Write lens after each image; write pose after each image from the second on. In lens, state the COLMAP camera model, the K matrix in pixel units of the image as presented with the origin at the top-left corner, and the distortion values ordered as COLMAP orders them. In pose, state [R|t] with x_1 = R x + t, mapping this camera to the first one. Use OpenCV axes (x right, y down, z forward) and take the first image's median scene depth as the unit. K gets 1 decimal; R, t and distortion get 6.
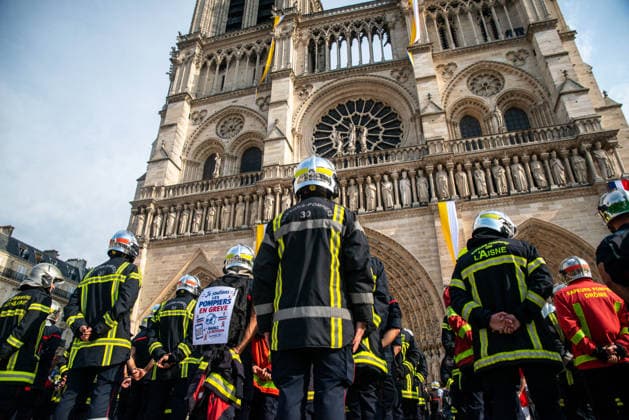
lens RADIAL K [[430.9, 0, 316.0], [0, 430.9, 218.7], [0, 0, 1]] dist [-0.135119, 0.101700]
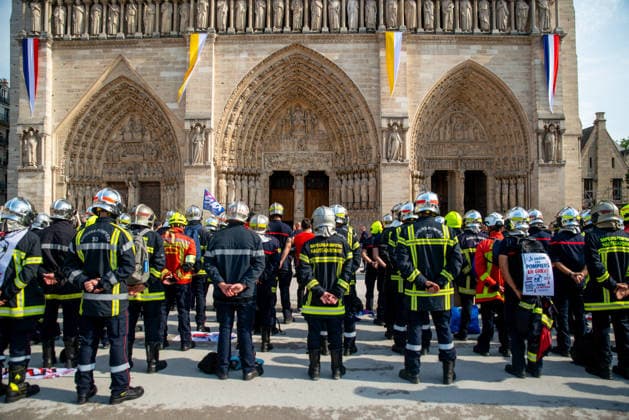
lens RADIAL K [[430.9, 0, 316.0], [0, 430.9, 218.7], [0, 0, 1]] dist [-0.135119, 0.101700]
pose [[0.965013, -0.002483, 0.262190, -0.105284], [-0.113181, 0.898054, 0.425075, -0.036264], [-0.236517, -0.439878, 0.866353, 0.002826]]
